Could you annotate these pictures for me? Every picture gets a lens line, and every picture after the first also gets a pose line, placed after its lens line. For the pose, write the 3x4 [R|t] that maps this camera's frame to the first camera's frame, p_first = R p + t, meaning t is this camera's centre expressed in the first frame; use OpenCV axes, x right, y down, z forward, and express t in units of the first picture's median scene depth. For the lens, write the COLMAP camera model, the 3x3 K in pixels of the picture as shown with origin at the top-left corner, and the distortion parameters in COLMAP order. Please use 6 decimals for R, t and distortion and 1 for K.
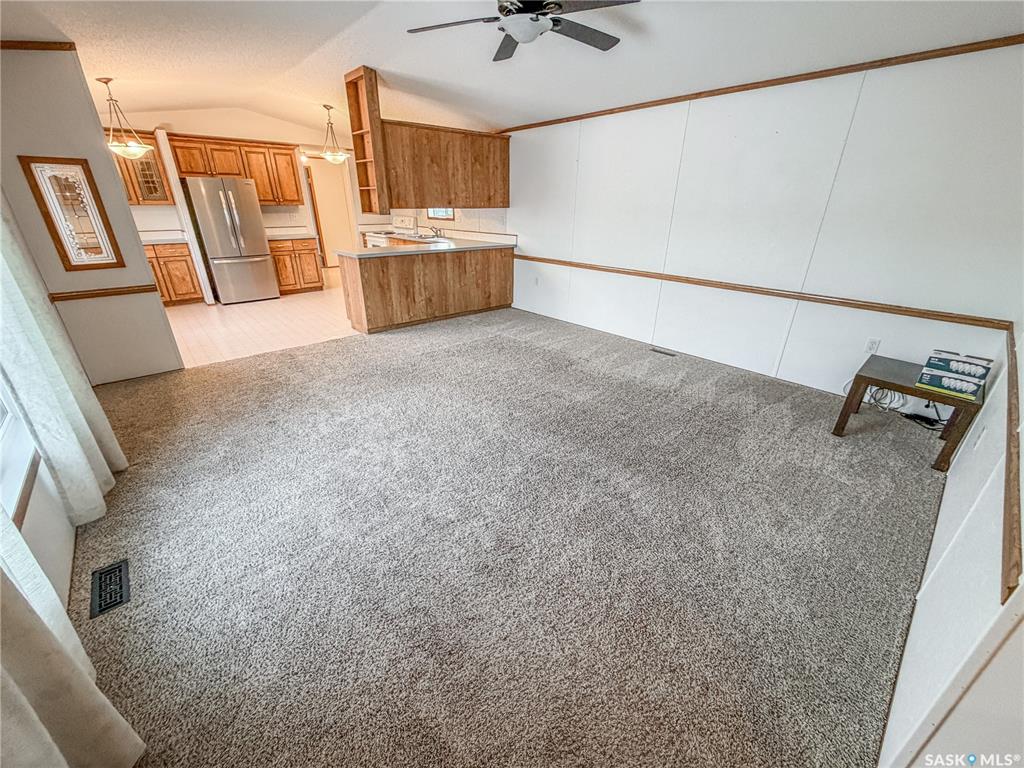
lens RADIAL K [[409.0, 0, 509.4], [0, 409.0, 383.0], [0, 0, 1]] dist [0.001167, 0.000007]
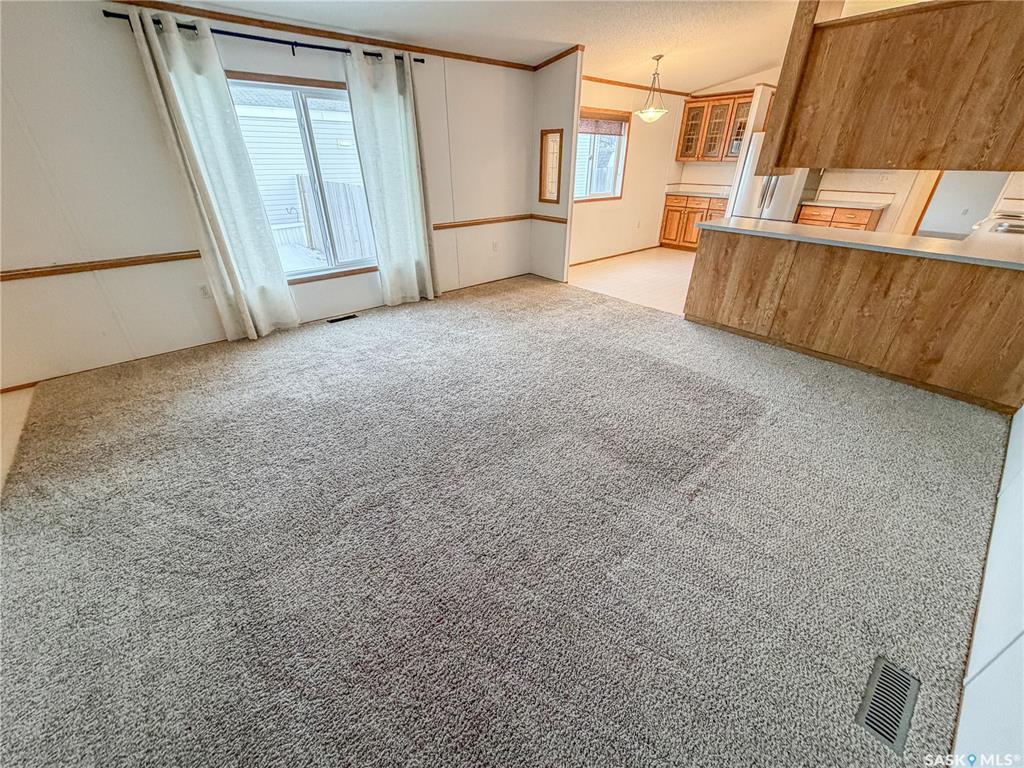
lens RADIAL K [[409.0, 0, 509.4], [0, 409.0, 383.0], [0, 0, 1]] dist [0.001167, 0.000007]
pose [[-0.016556, 0.478643, -0.877854, 0.420112], [-0.405881, 0.799164, 0.443393, -0.215259], [0.913776, 0.363645, 0.181041, 0.495991]]
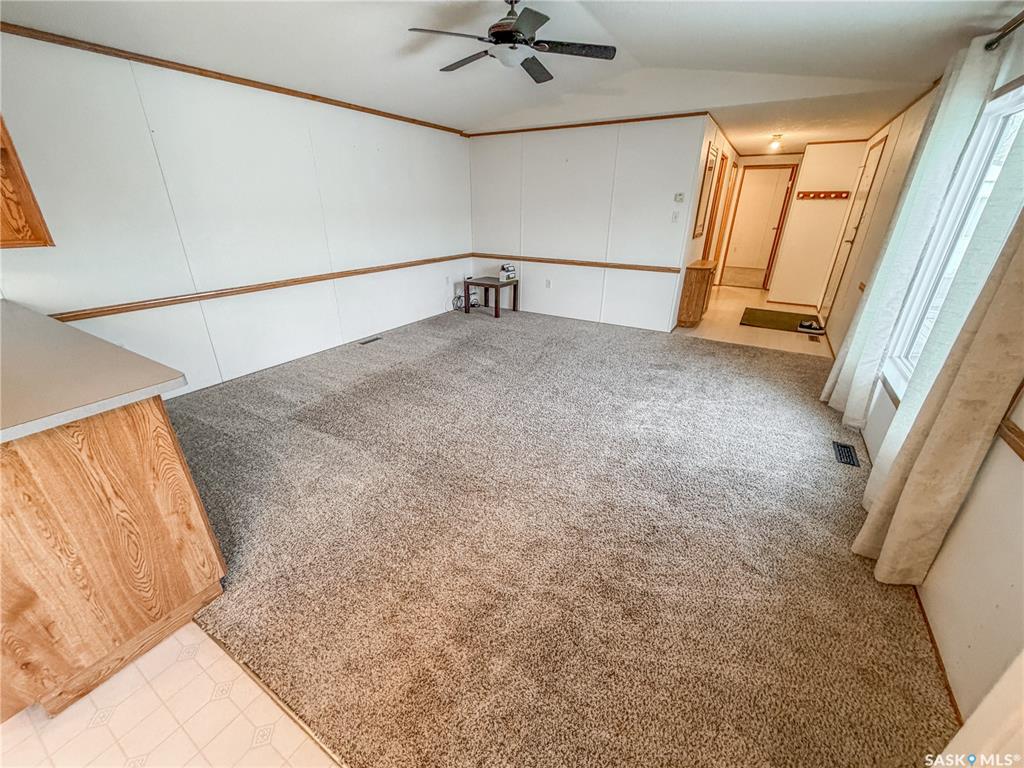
lens RADIAL K [[409.0, 0, 509.4], [0, 409.0, 383.0], [0, 0, 1]] dist [0.001167, 0.000007]
pose [[-0.290733, -0.388527, 0.874369, -0.571892], [0.381123, 0.791190, 0.478292, -0.289804], [-0.877622, 0.472297, -0.081948, 0.656865]]
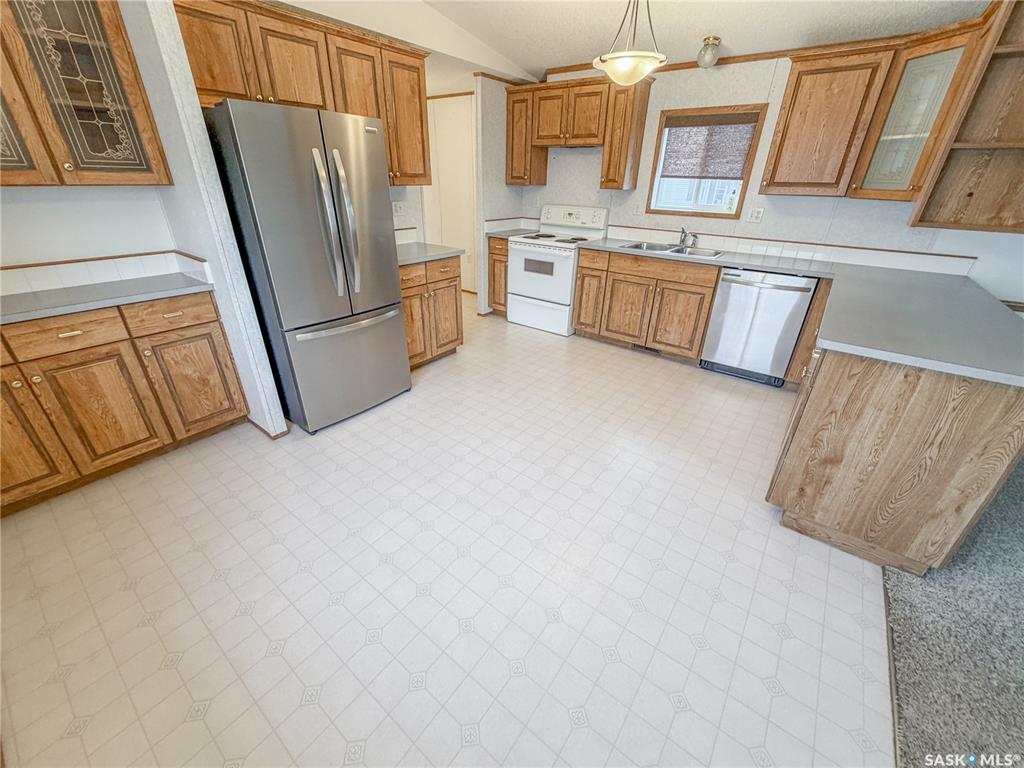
lens RADIAL K [[409.0, 0, 509.4], [0, 409.0, 383.0], [0, 0, 1]] dist [0.001167, 0.000007]
pose [[0.982141, -0.074101, 0.172938, -0.656138], [0.065116, 0.996244, 0.057074, -0.289608], [-0.176518, -0.044794, 0.983278, 0.645306]]
